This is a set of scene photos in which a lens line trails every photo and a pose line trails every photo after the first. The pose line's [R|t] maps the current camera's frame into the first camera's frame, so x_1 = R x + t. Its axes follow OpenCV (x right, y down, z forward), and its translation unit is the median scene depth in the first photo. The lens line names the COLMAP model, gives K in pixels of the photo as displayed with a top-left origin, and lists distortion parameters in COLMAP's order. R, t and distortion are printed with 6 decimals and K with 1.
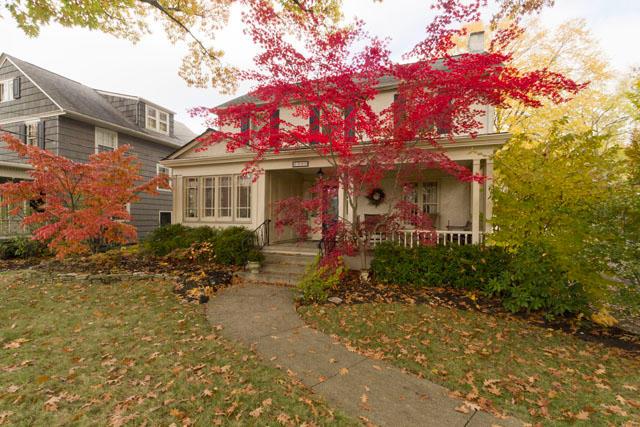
lens RADIAL K [[313.3, 0, 315.8], [0, 313.3, 218.0], [0, 0, 1]] dist [-0.004613, -0.000004]
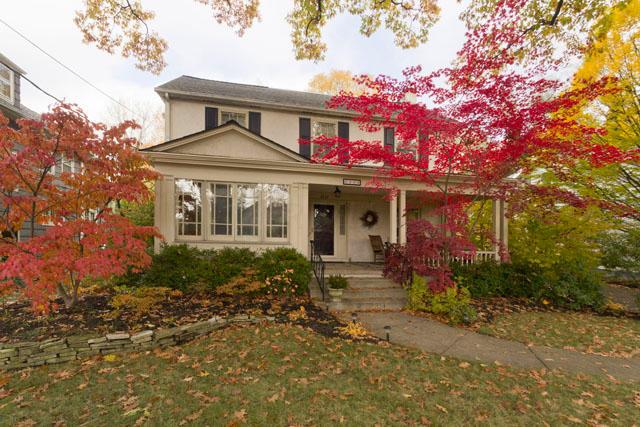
lens RADIAL K [[313.3, 0, 293.0], [0, 313.3, 233.6], [0, 0, 1]] dist [-0.004613, -0.000004]
pose [[0.835203, 0.017407, 0.549666, -0.637422], [-0.017736, 0.999832, -0.004713, -0.007433], [-0.549655, -0.005813, 0.835371, 0.270638]]
